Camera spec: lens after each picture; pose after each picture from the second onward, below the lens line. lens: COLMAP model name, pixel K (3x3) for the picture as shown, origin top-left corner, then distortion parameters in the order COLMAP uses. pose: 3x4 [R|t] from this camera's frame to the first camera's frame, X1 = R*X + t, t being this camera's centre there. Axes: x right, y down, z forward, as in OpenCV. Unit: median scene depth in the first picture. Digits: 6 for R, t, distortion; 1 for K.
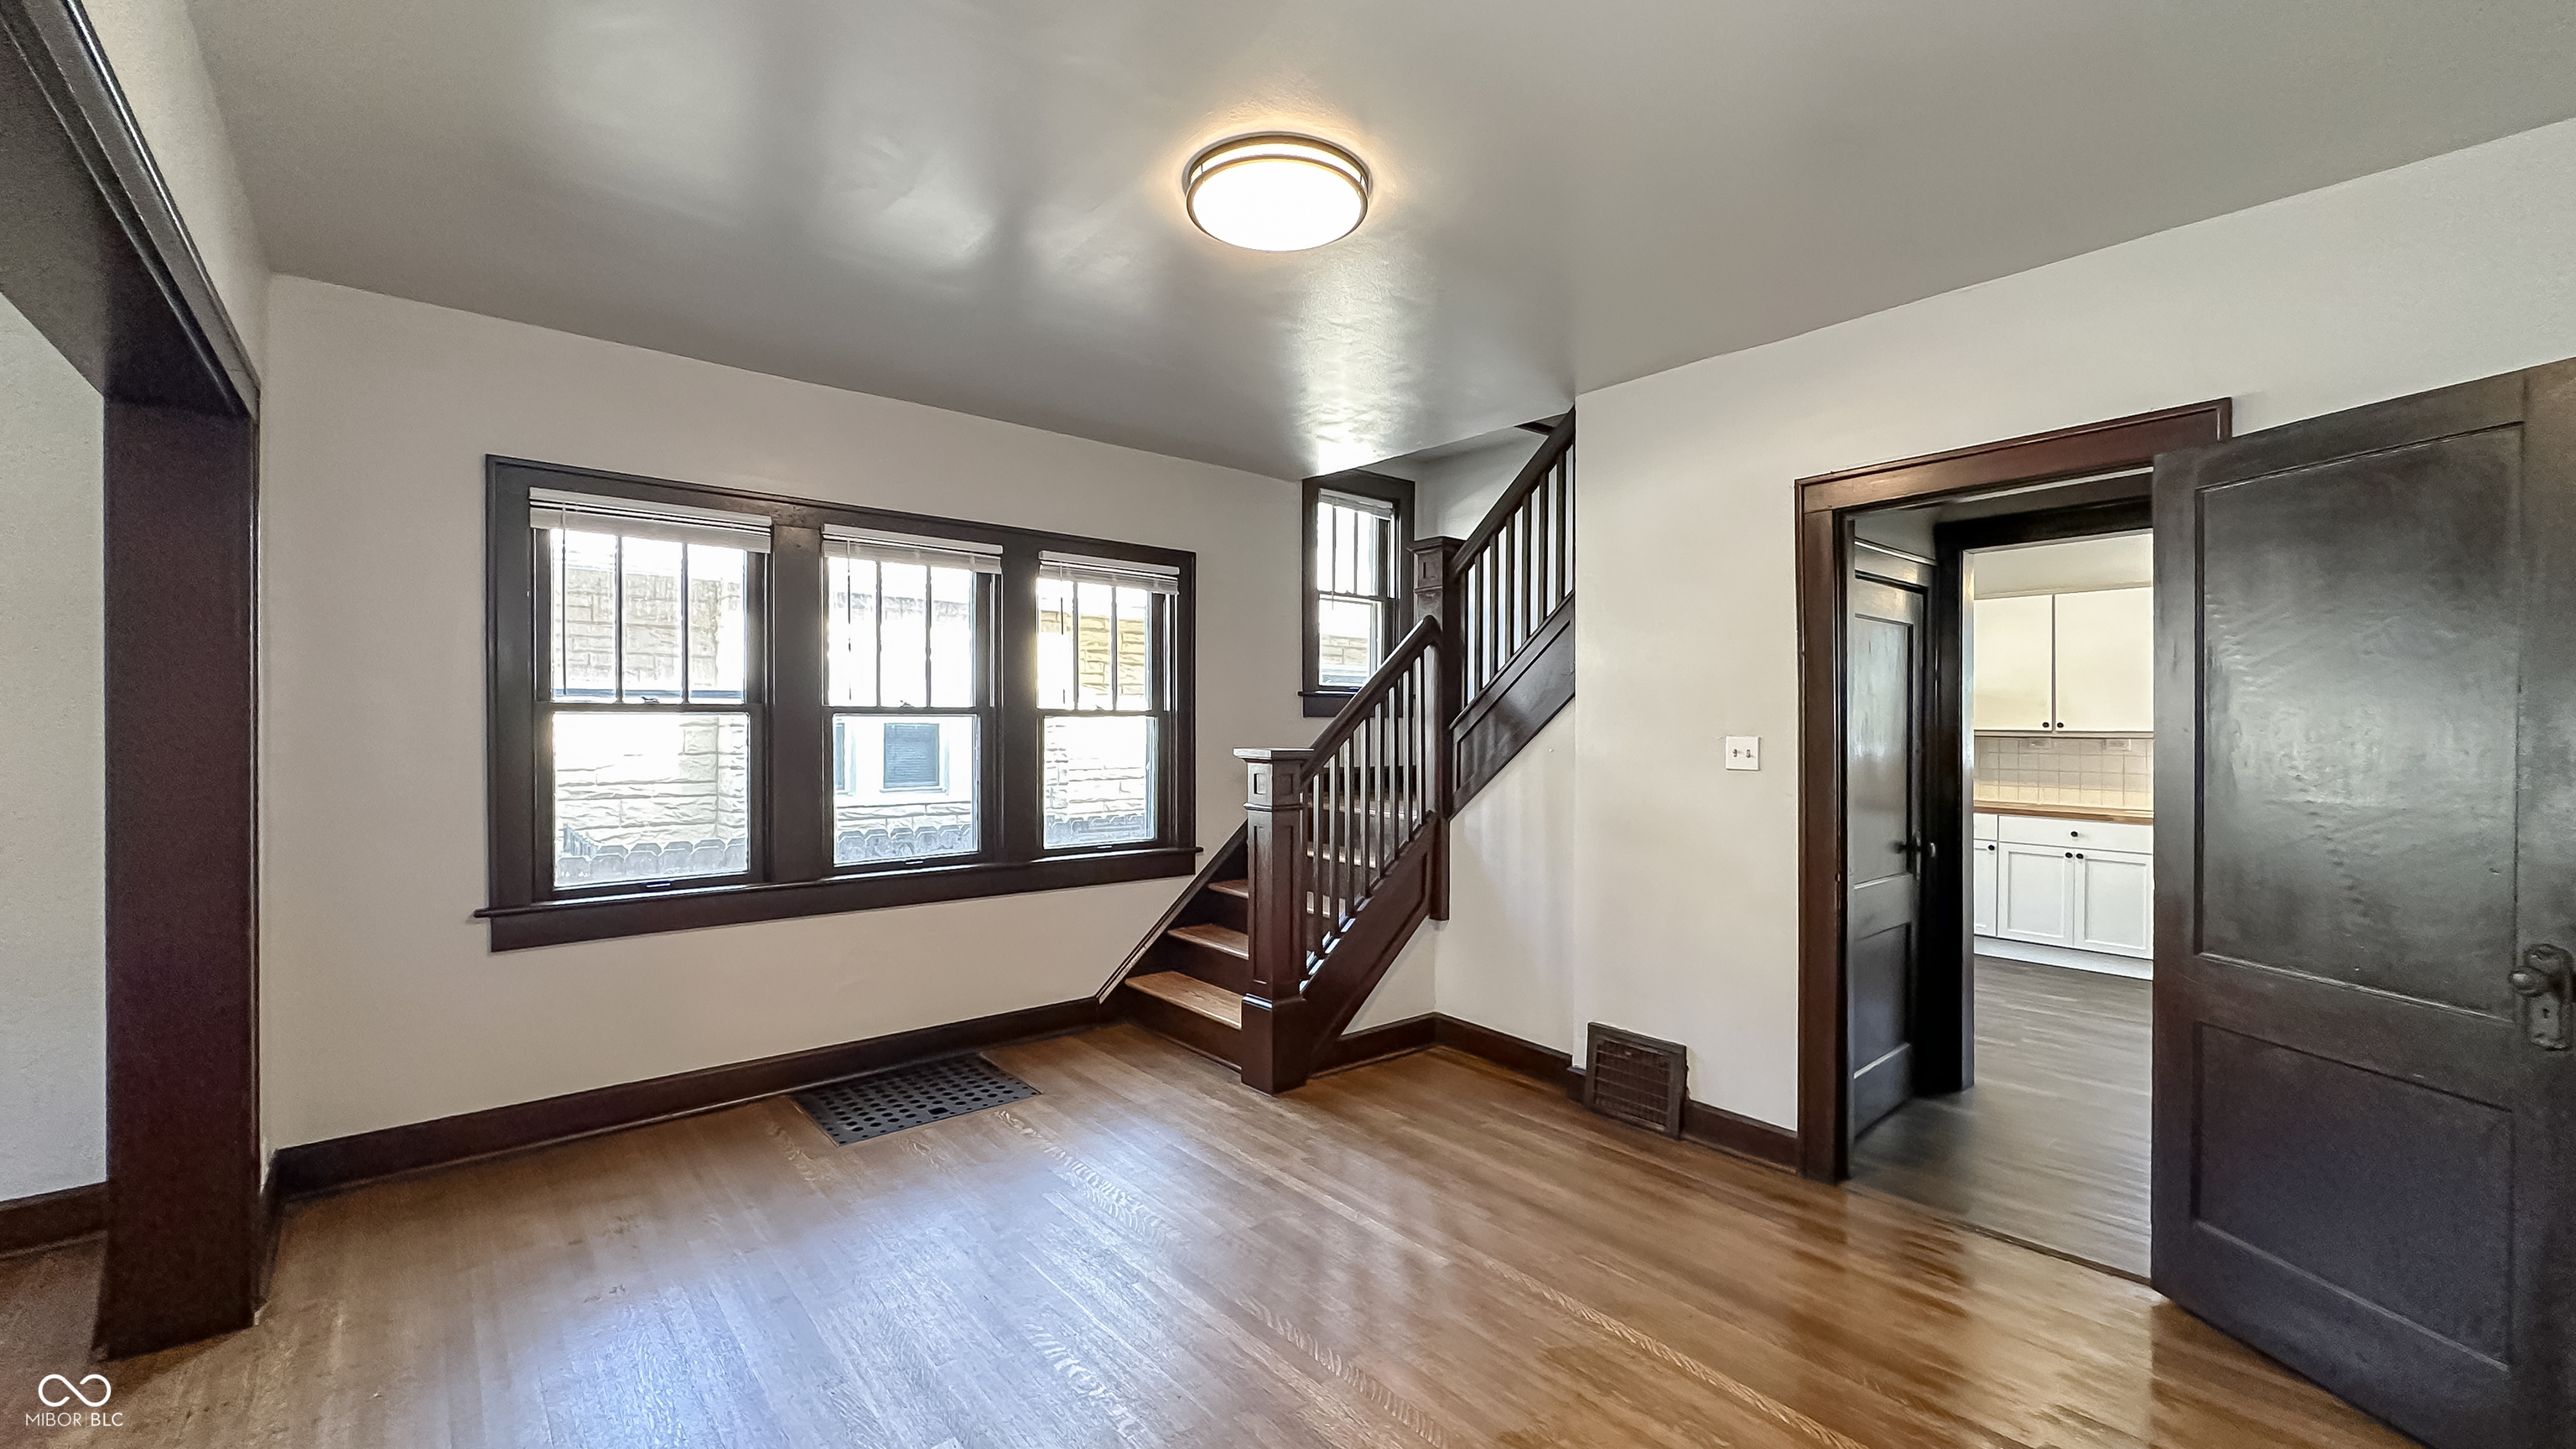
lens RADIAL K [[1040.6, 0, 1278.0], [0, 1040.6, 716.8], [0, 0, 1]] dist [-0.004338, 0.000268]
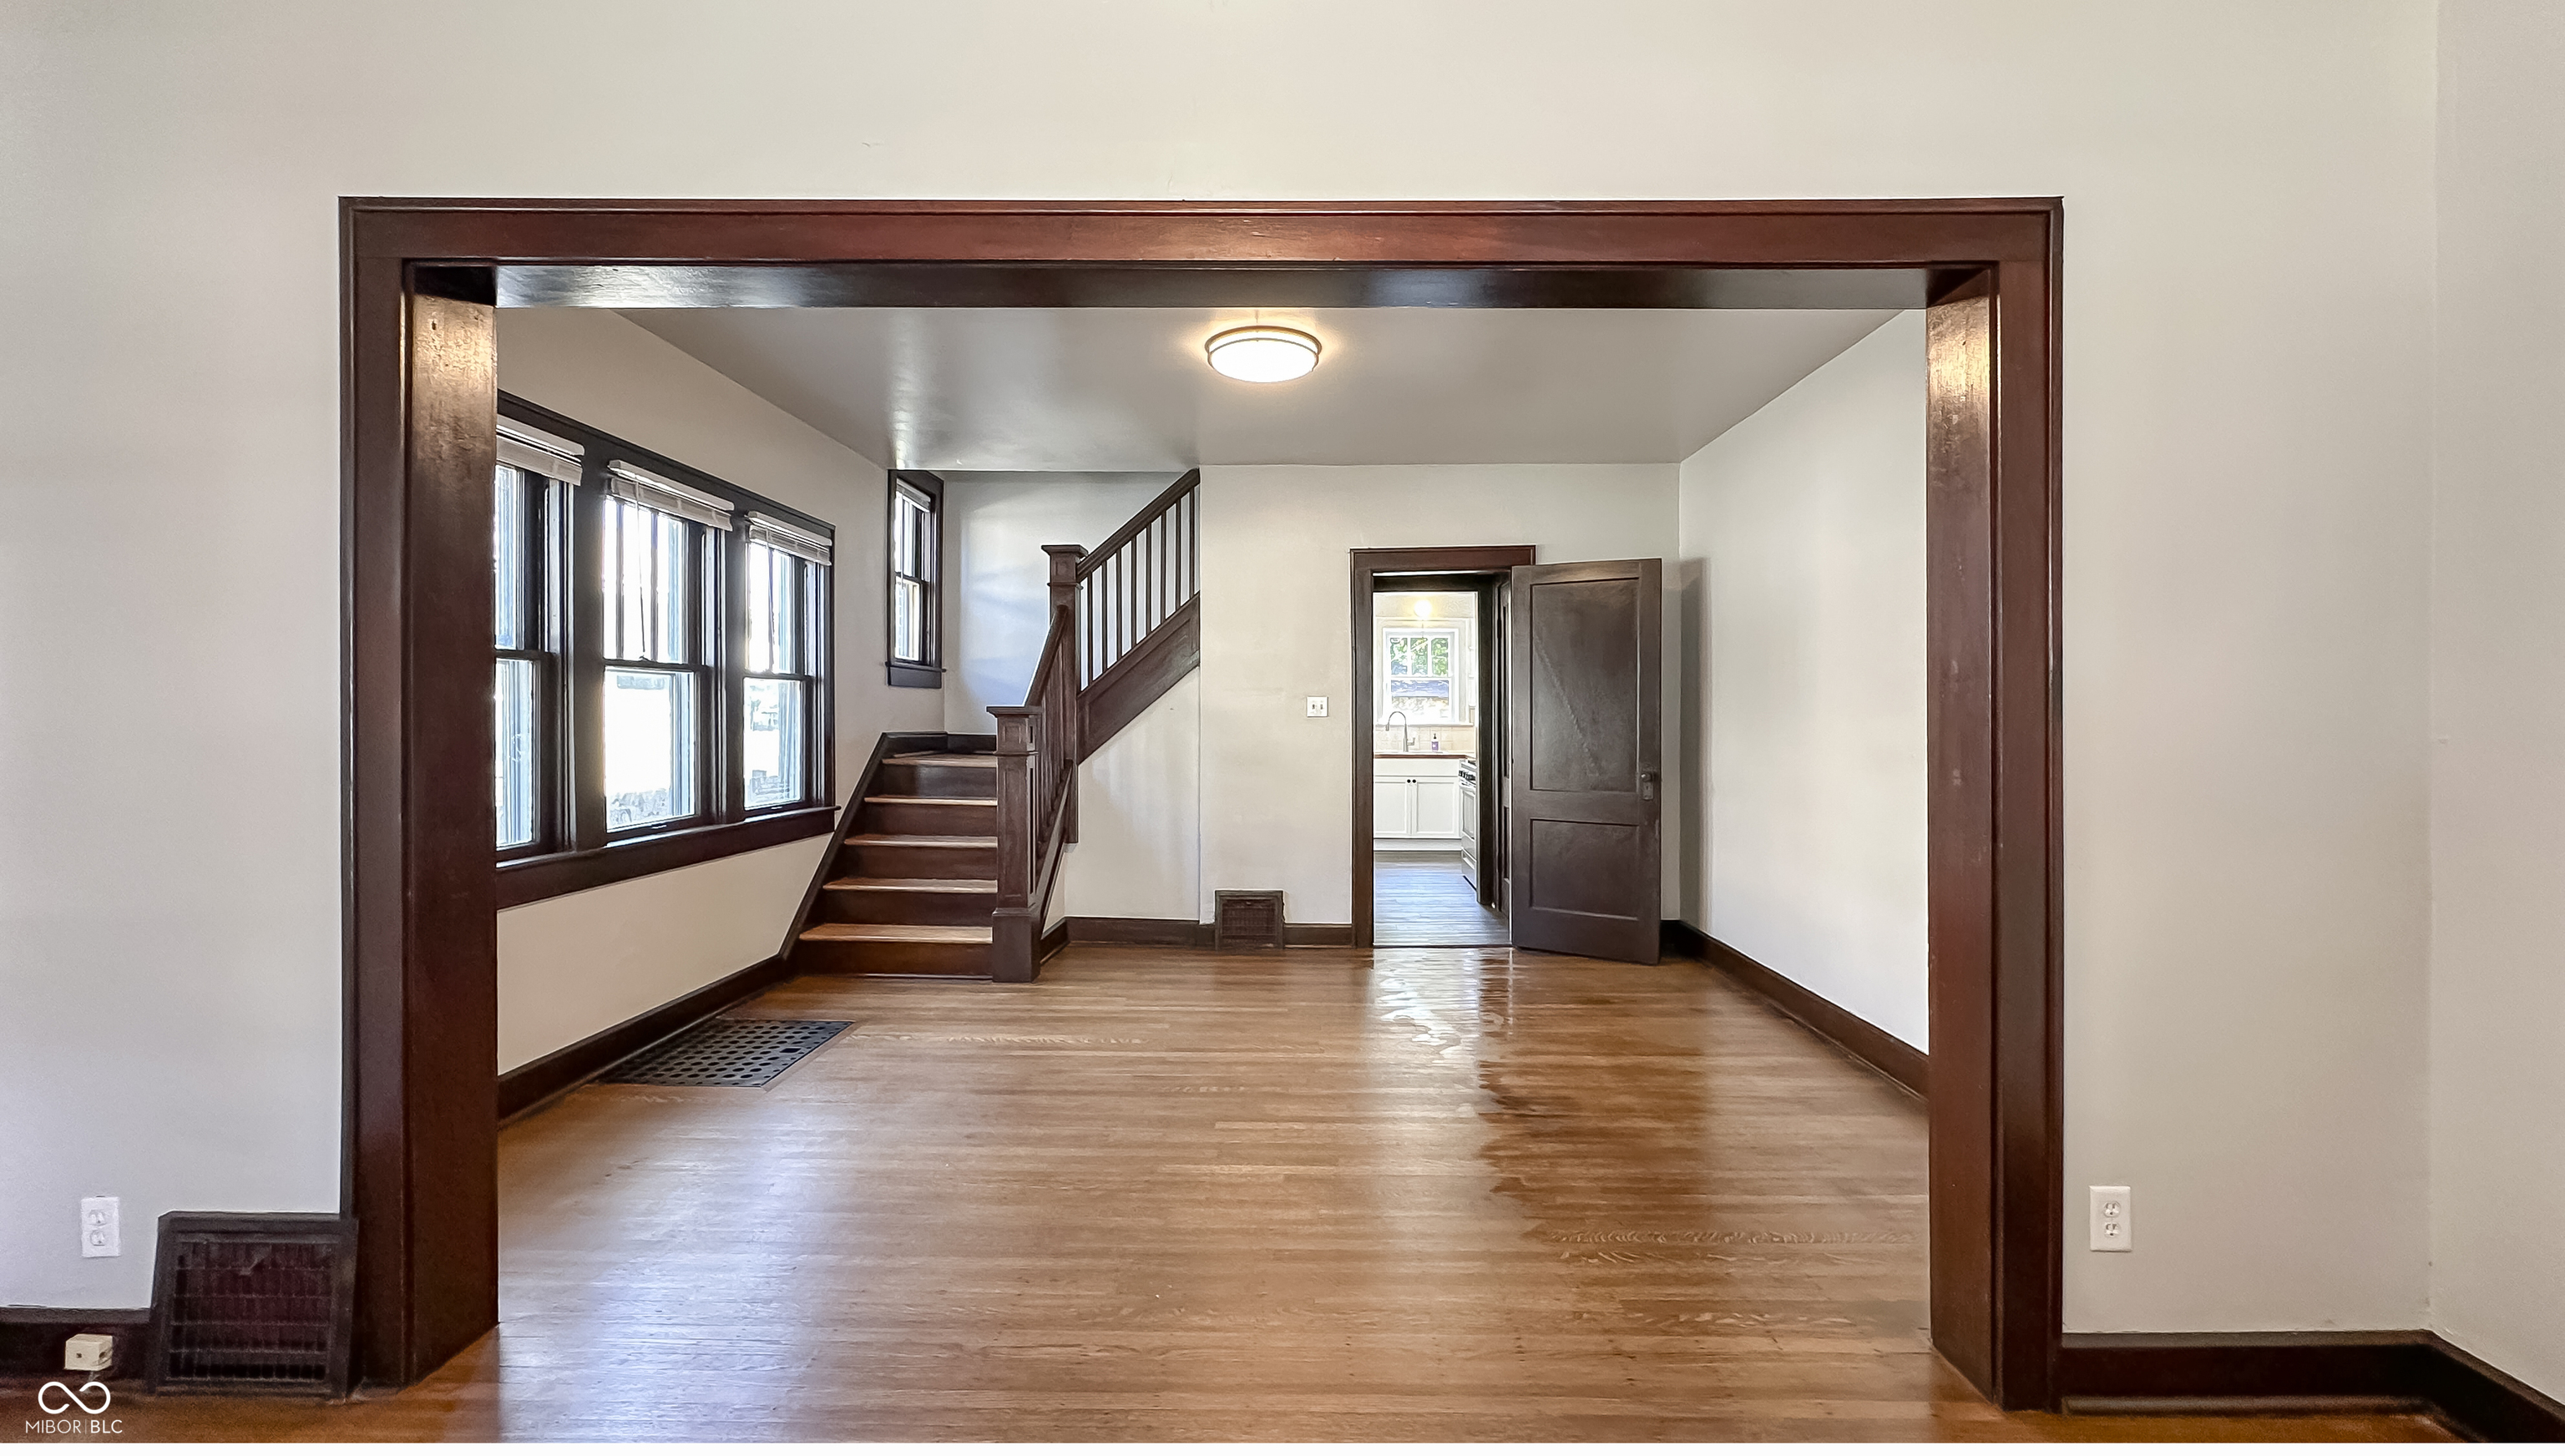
lens RADIAL K [[1060.3, 0, 1308.9], [0, 1060.3, 720.4], [0, 0, 1]] dist [0.000013, -0.000351]
pose [[0.643177, -0.006324, 0.765691, -0.788130], [-0.000261, 0.999964, 0.008478, 0.038449], [-0.765717, -0.005653, 0.643152, -0.078213]]
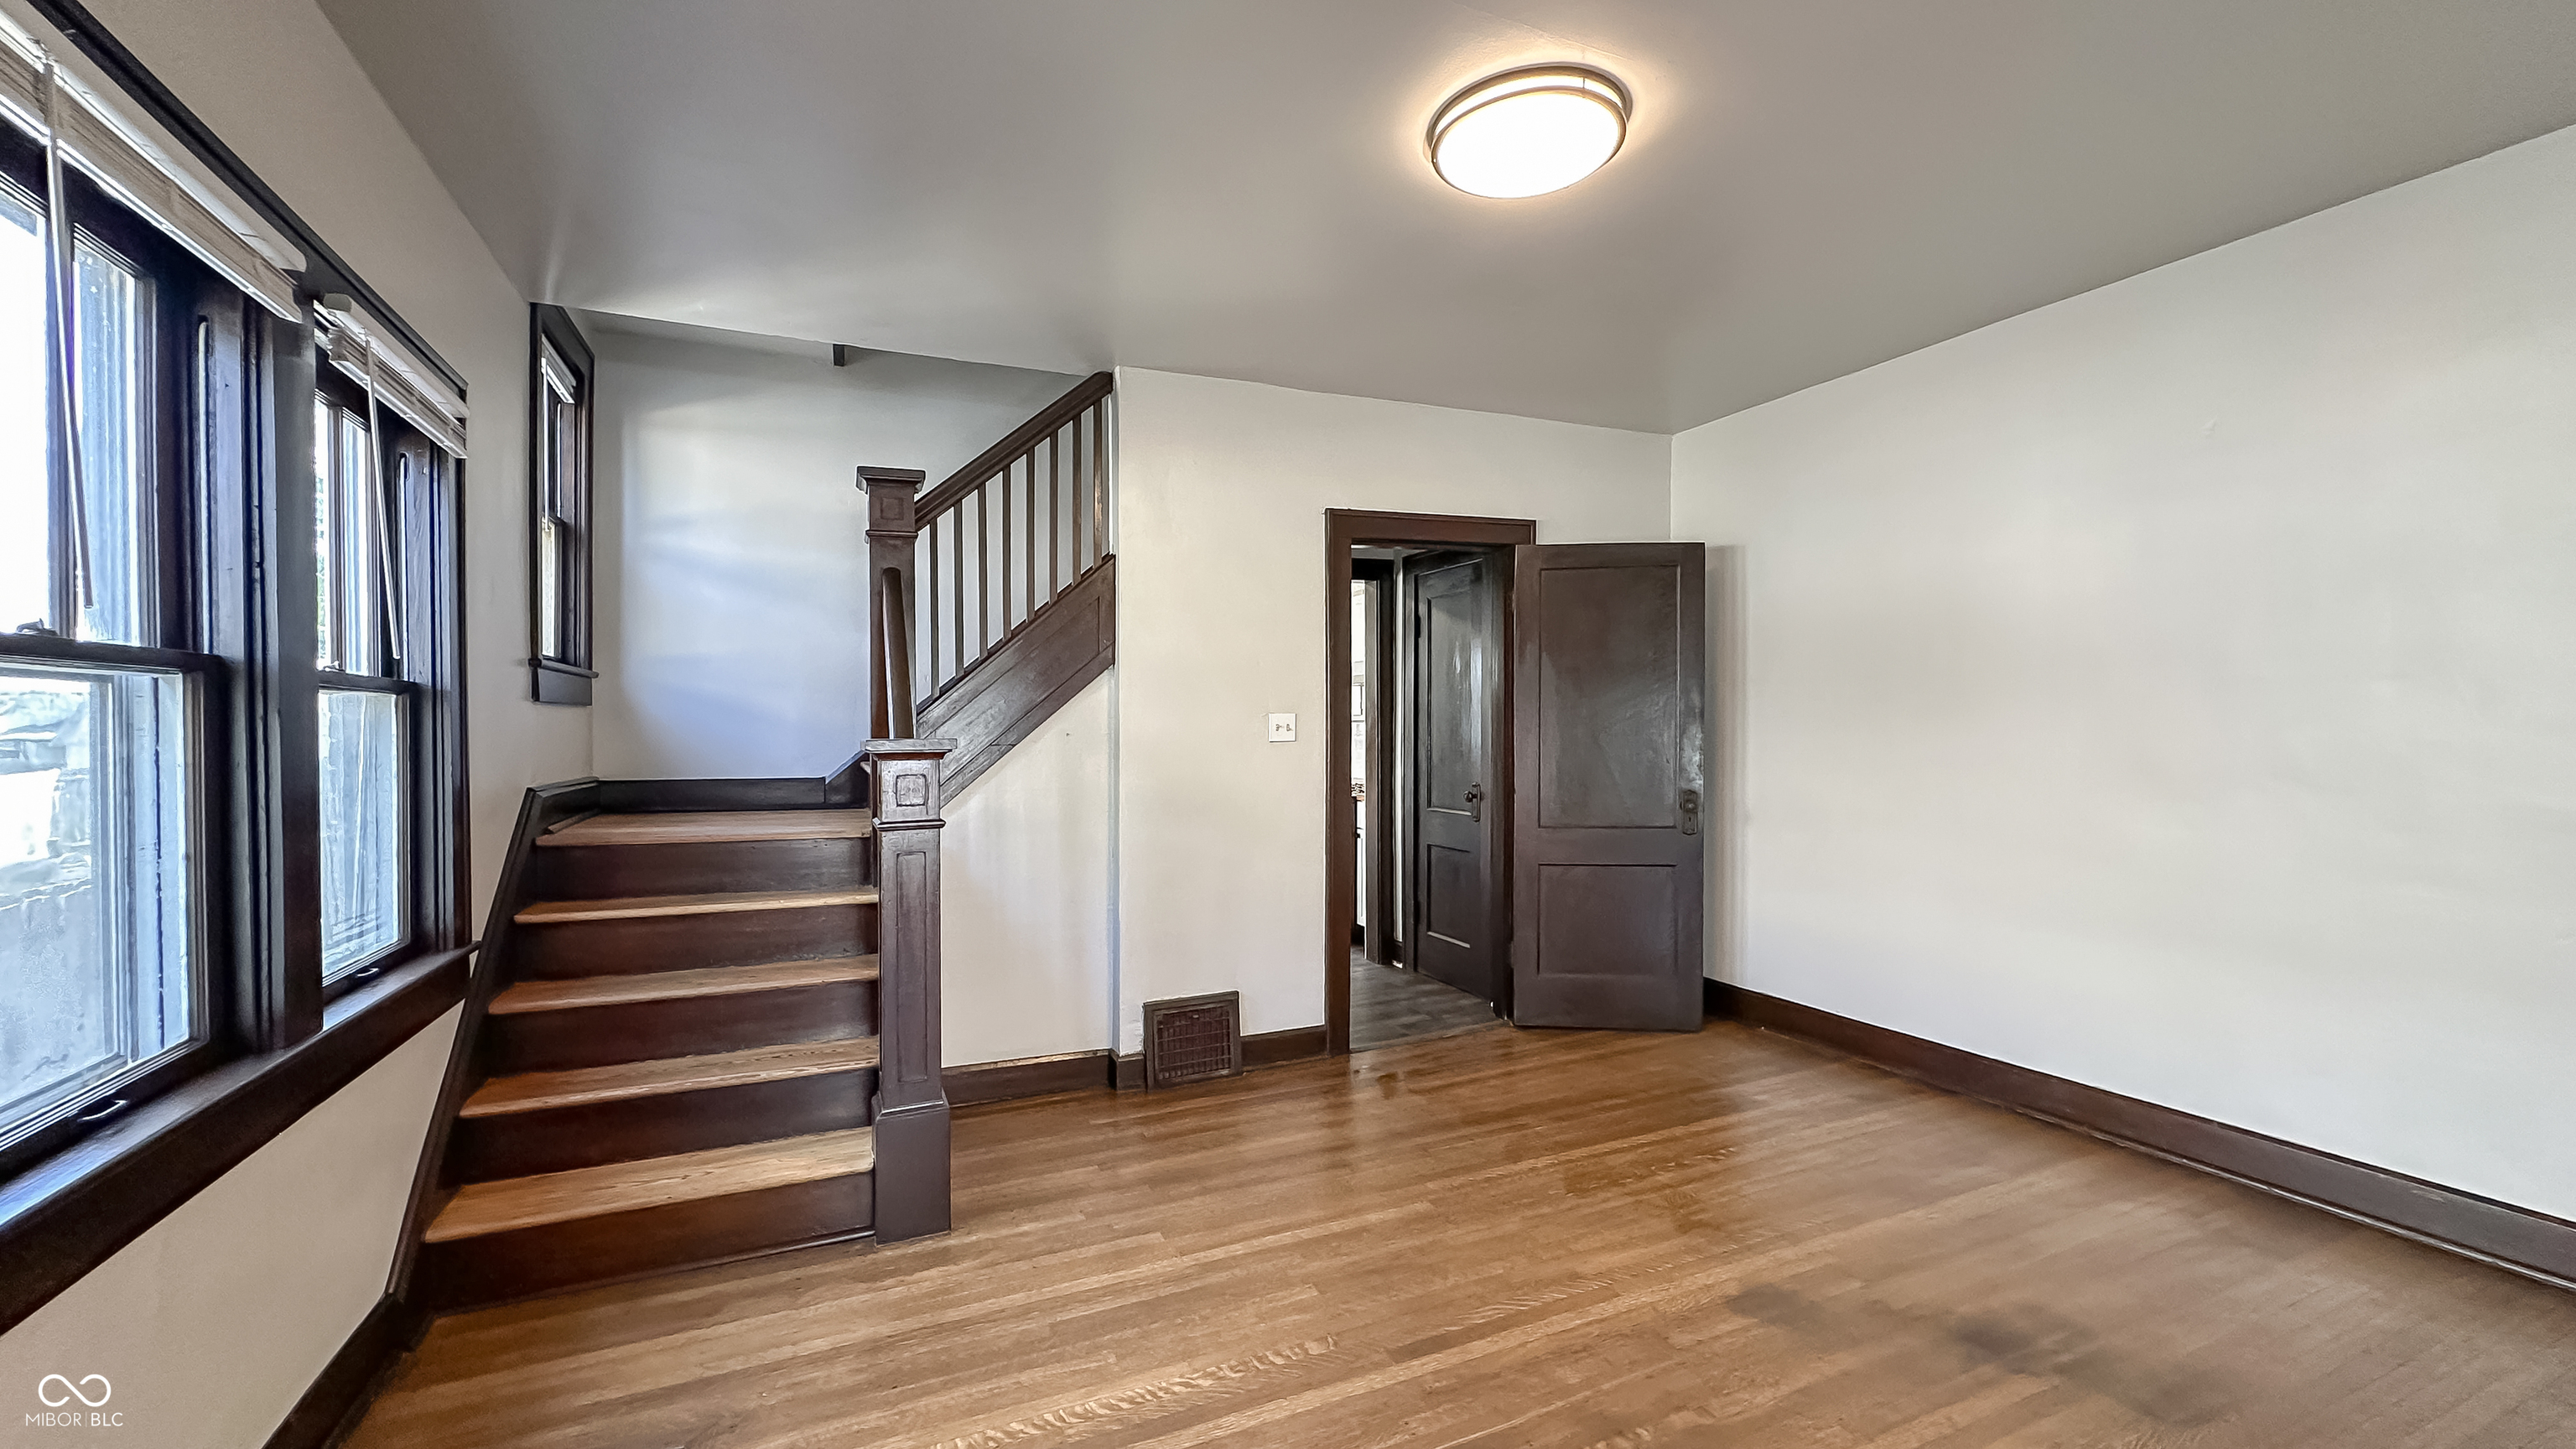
lens RADIAL K [[1040.6, 0, 1294.4], [0, 1040.6, 731.9], [0, 0, 1]] dist [-0.004338, 0.000268]
pose [[0.265042, -0.017075, 0.964086, -0.633176], [0.013090, 0.999815, 0.014109, 0.021266], [-0.964148, 0.008880, 0.265216, 0.606861]]
